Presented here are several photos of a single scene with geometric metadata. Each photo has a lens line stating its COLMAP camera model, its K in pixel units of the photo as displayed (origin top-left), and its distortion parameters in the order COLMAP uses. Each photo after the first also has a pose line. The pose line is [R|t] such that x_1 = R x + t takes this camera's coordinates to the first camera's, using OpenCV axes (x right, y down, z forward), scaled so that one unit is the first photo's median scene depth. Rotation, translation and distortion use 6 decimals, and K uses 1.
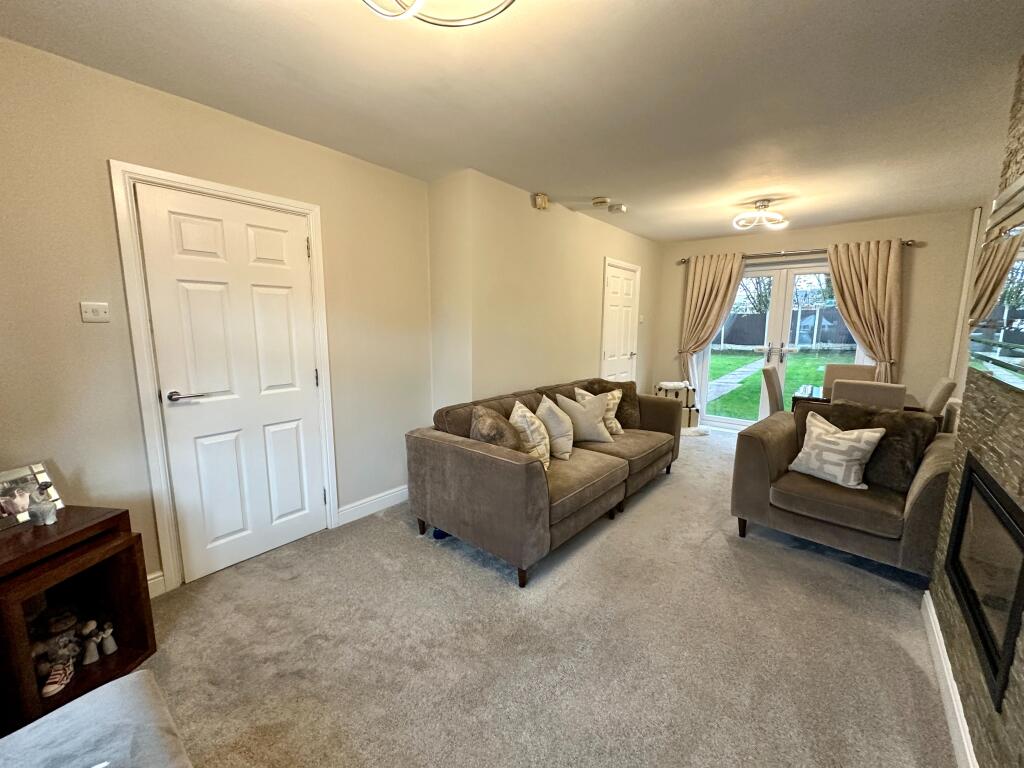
lens RADIAL K [[411.8, 0, 512.2], [0, 411.8, 386.3], [0, 0, 1]] dist [-0.002222, -0.000129]
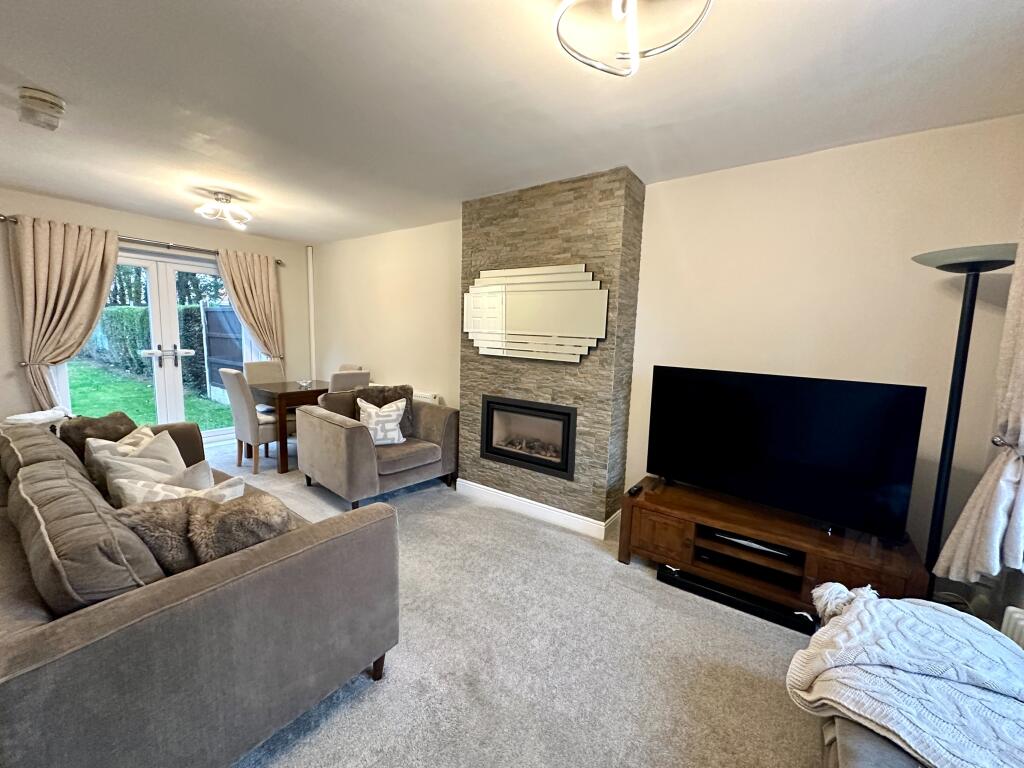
lens RADIAL K [[411.8, 0, 516.7], [0, 411.8, 387.7], [0, 0, 1]] dist [-0.002222, -0.000129]
pose [[-0.058715, -0.132979, 0.989378, -0.560963], [0.126398, 0.982121, 0.139505, -0.086340], [-0.990240, 0.133246, -0.040857, 0.592156]]
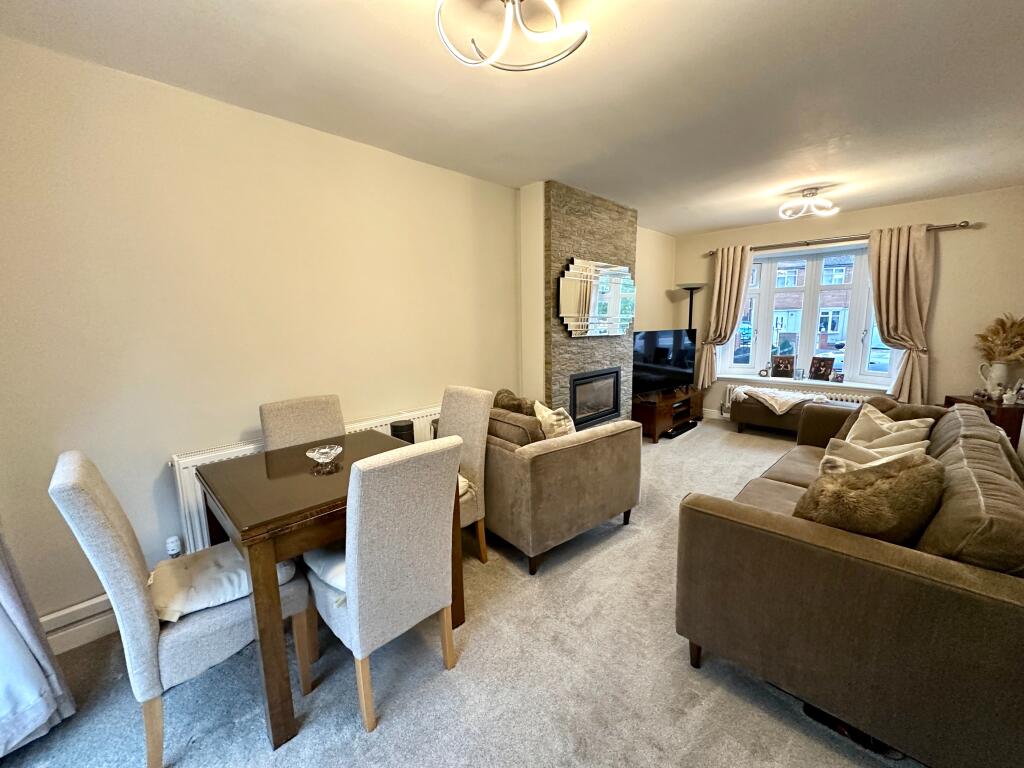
lens RADIAL K [[411.8, 0, 515.8], [0, 411.8, 380.9], [0, 0, 1]] dist [-0.002222, -0.000129]
pose [[-0.996451, -0.013849, 0.083030, 0.786955], [0.013065, 0.948977, 0.315074, -0.316107], [-0.083157, 0.315041, -0.945428, 1.969741]]
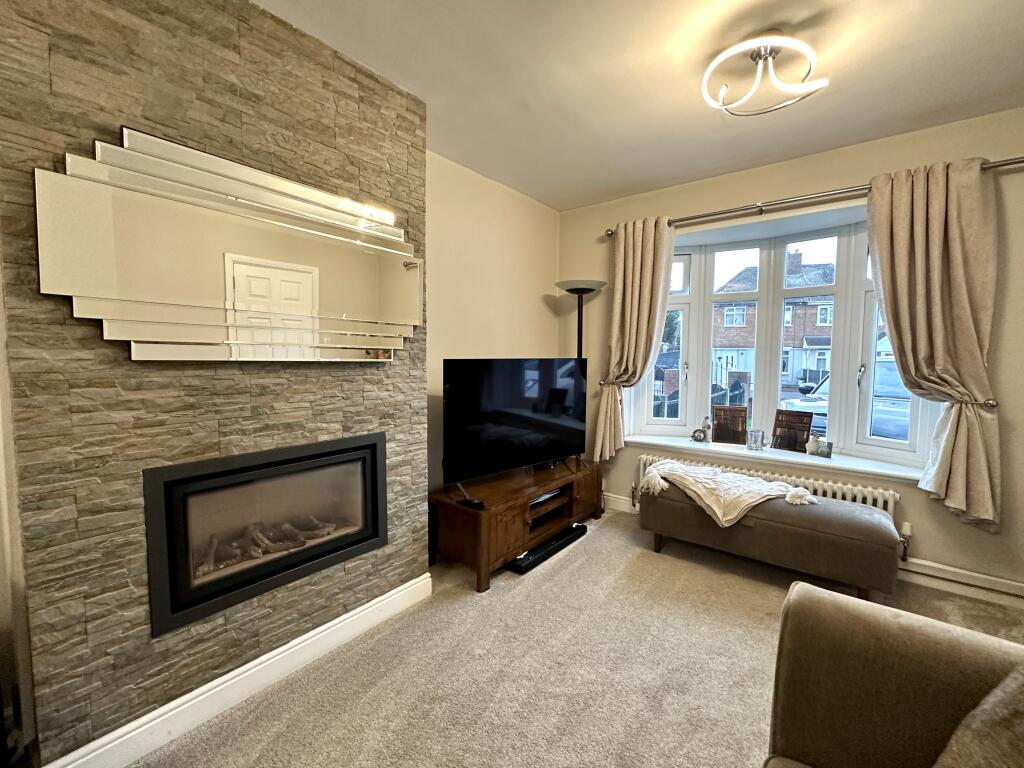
lens RADIAL K [[442.0, 0, 514.3], [0, 442.0, 379.6], [0, 0, 1]] dist [-0.001387, -0.000311]
pose [[-0.999389, -0.022673, -0.026590, 0.308910], [-0.028117, 0.973571, 0.226649, -0.128732], [0.020749, 0.227258, -0.973613, 1.130740]]
